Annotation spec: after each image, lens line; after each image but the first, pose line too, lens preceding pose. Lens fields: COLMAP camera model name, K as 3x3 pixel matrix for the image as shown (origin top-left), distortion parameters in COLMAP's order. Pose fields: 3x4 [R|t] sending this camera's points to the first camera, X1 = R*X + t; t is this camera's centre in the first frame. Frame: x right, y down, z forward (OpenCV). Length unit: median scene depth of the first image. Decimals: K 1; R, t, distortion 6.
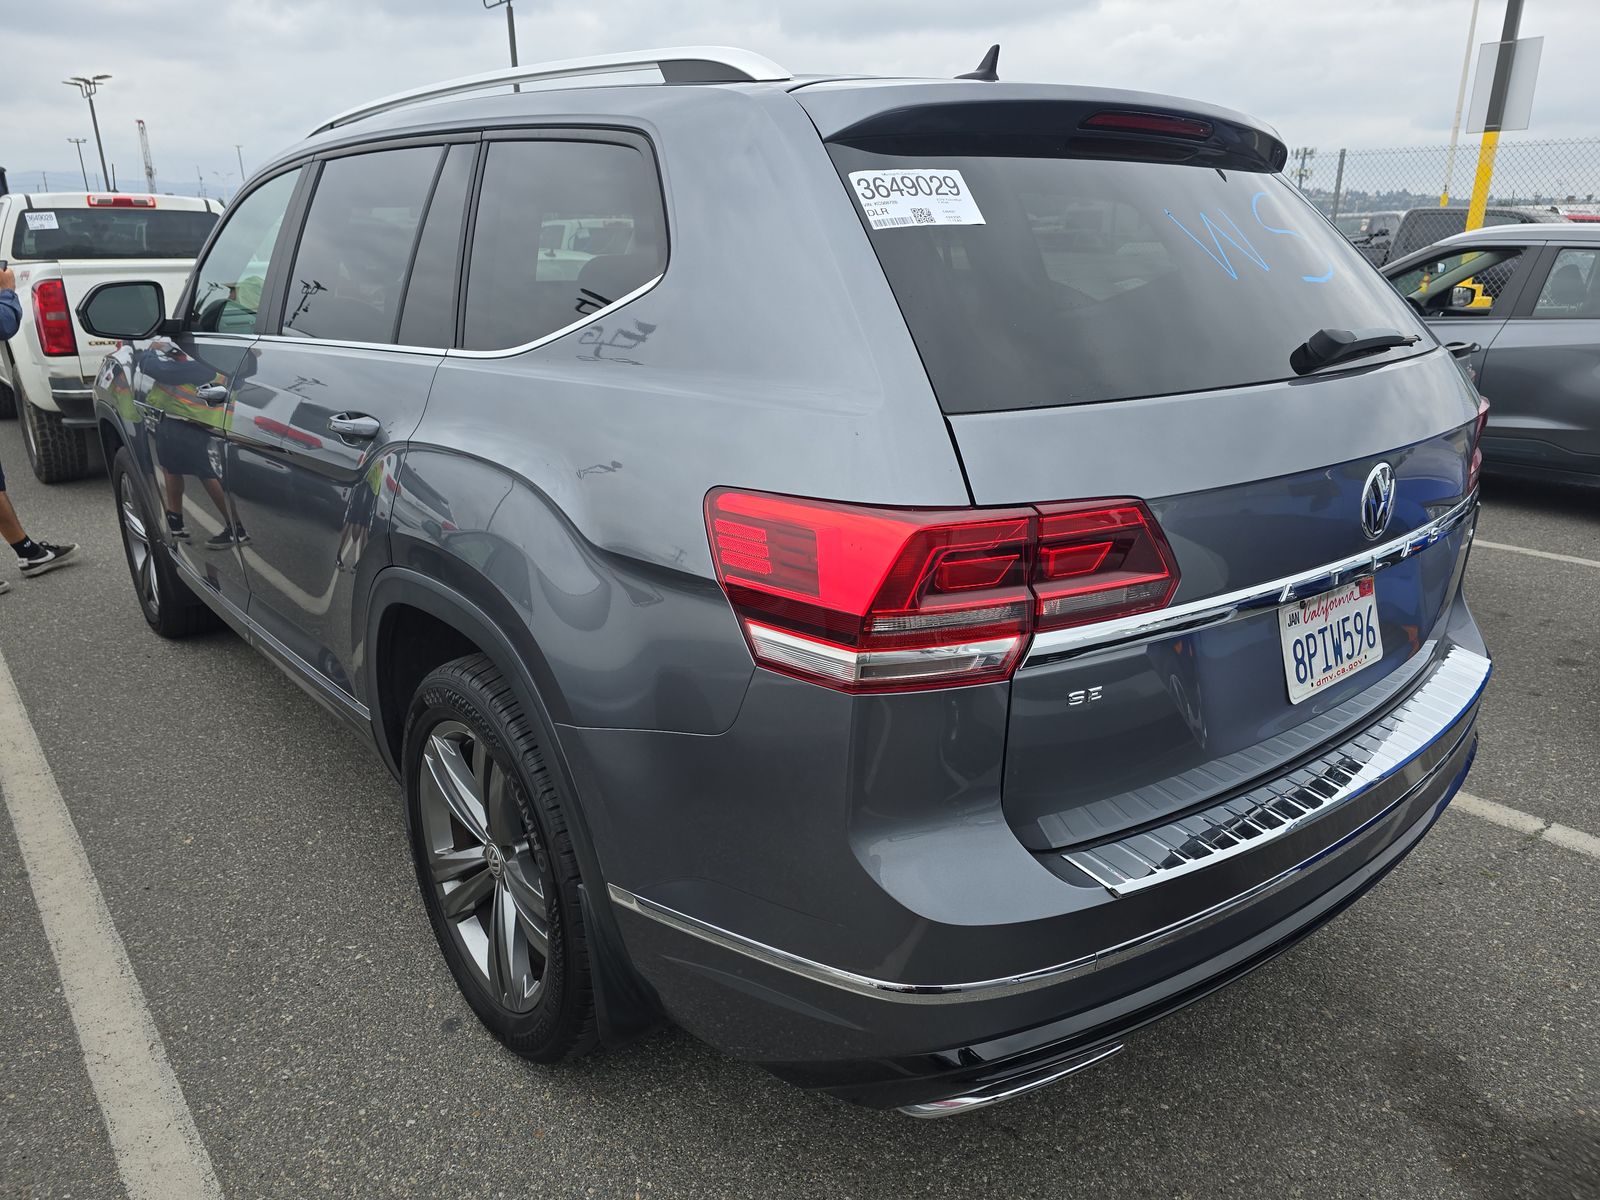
lens RADIAL K [[1048.7, 0, 791.7], [0, 1048.7, 637.1], [0, 0, 1]] dist [0.066707, -0.053623]
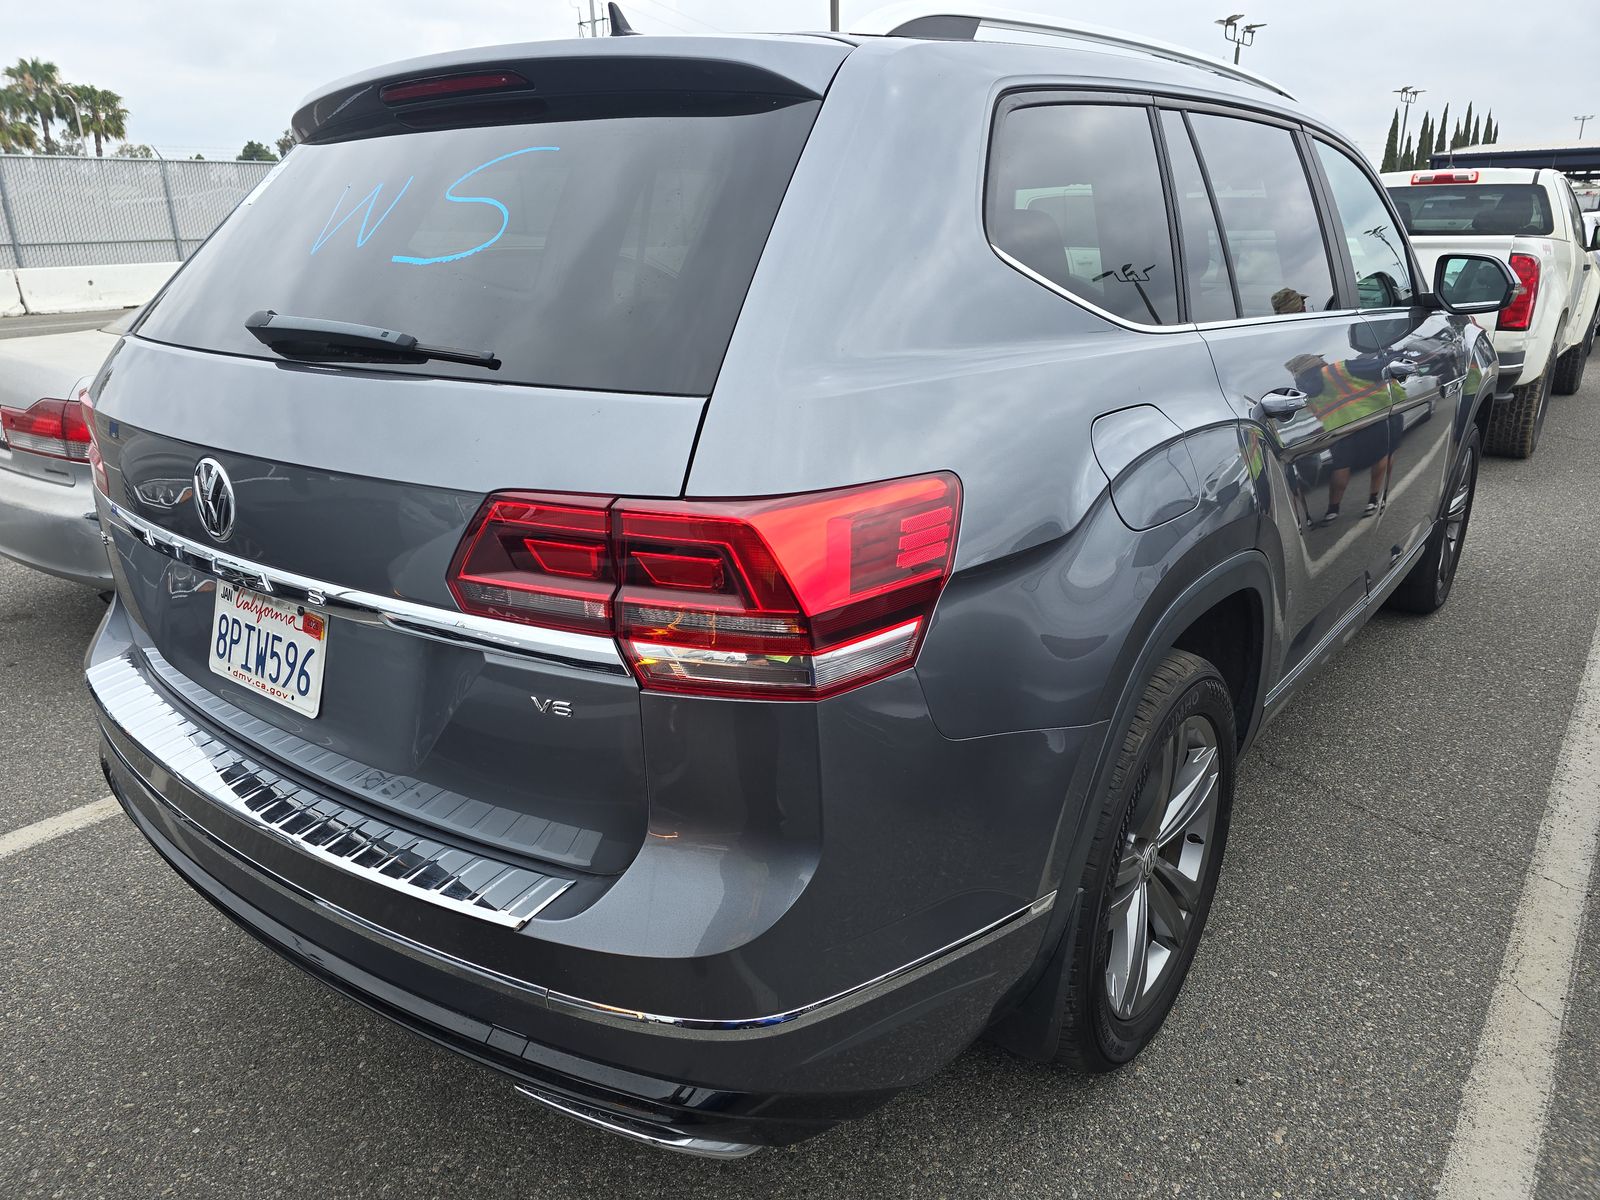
lens RADIAL K [[1048.7, 0, 791.7], [0, 1048.7, 637.1], [0, 0, 1]] dist [0.066707, -0.053623]
pose [[0.210908, 0.344462, -0.914802, 1.428652], [-0.327241, 0.906735, 0.265979, -0.397598], [0.921103, 0.243264, 0.303960, 1.121110]]
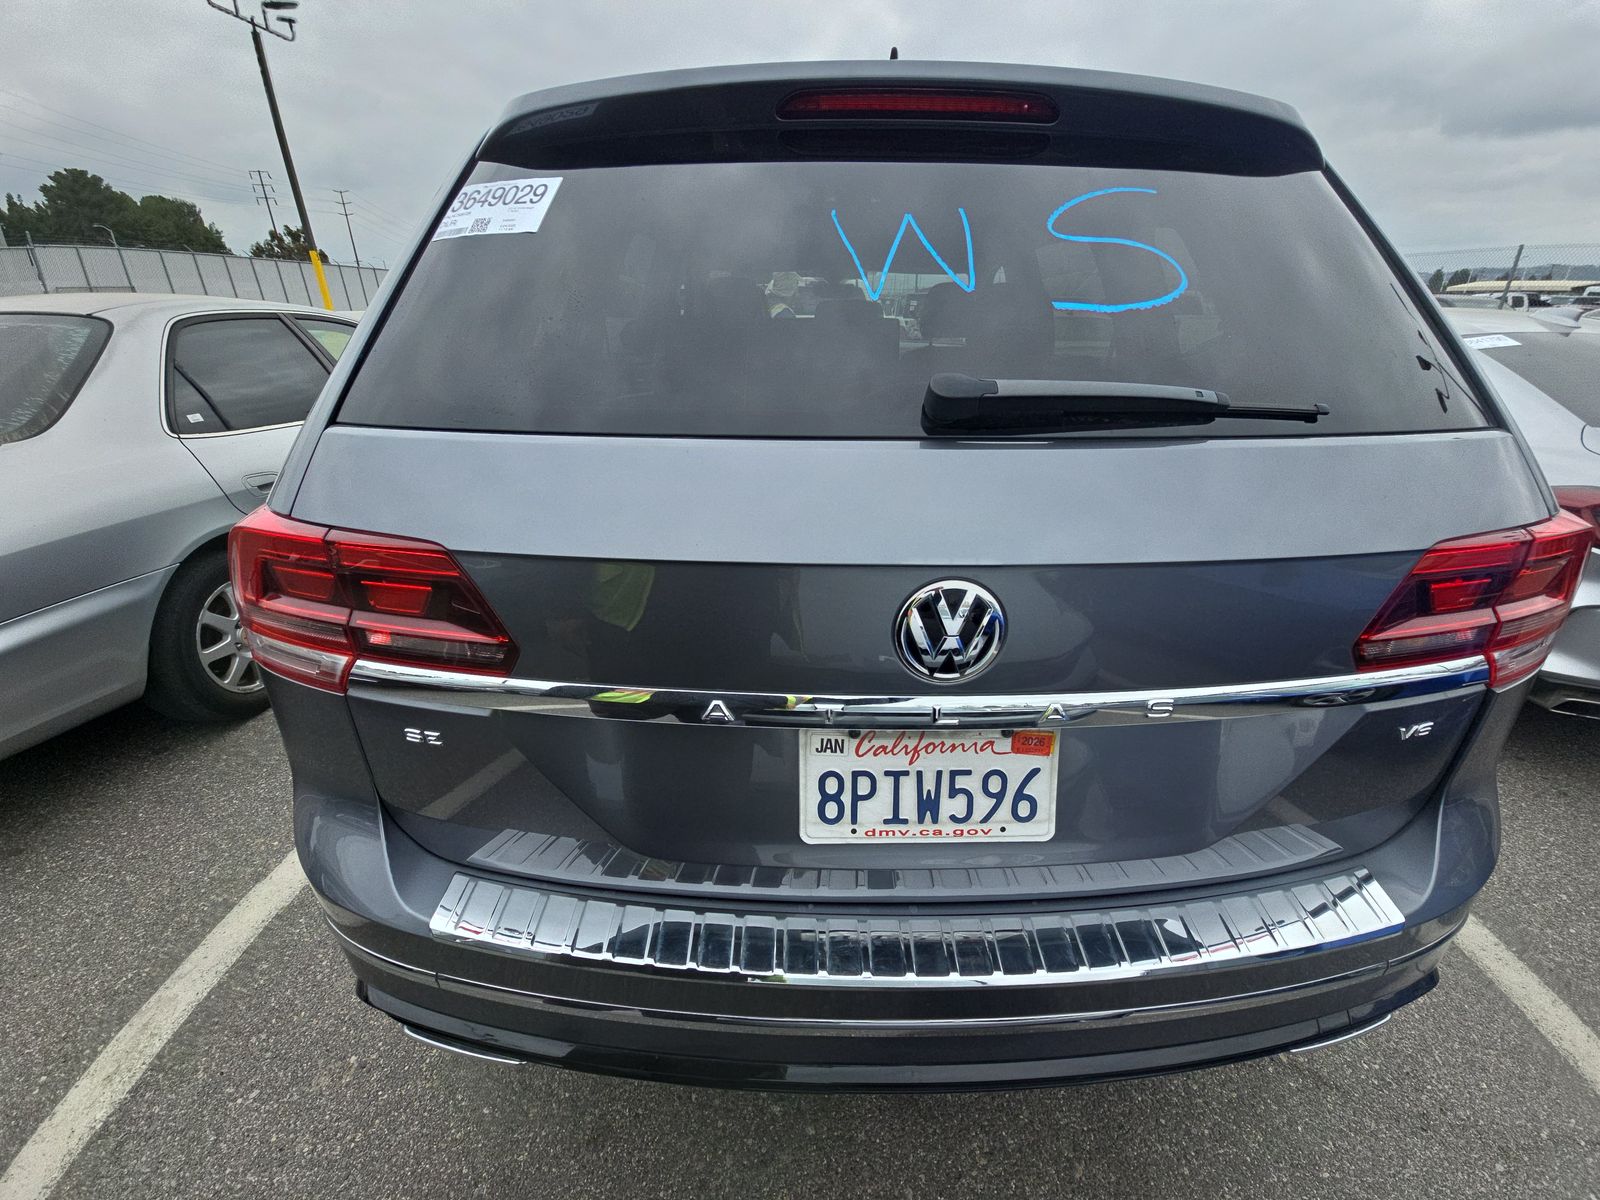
lens RADIAL K [[656.5, 0, 800.0], [0, 656.5, 600.0], [0, 0, 1]] dist [0.001534, -0.009311]
pose [[0.781856, 0.268610, -0.562628, 0.656505], [-0.221660, 0.963230, 0.151836, -0.178344], [0.582725, 0.005998, 0.812648, 0.551814]]
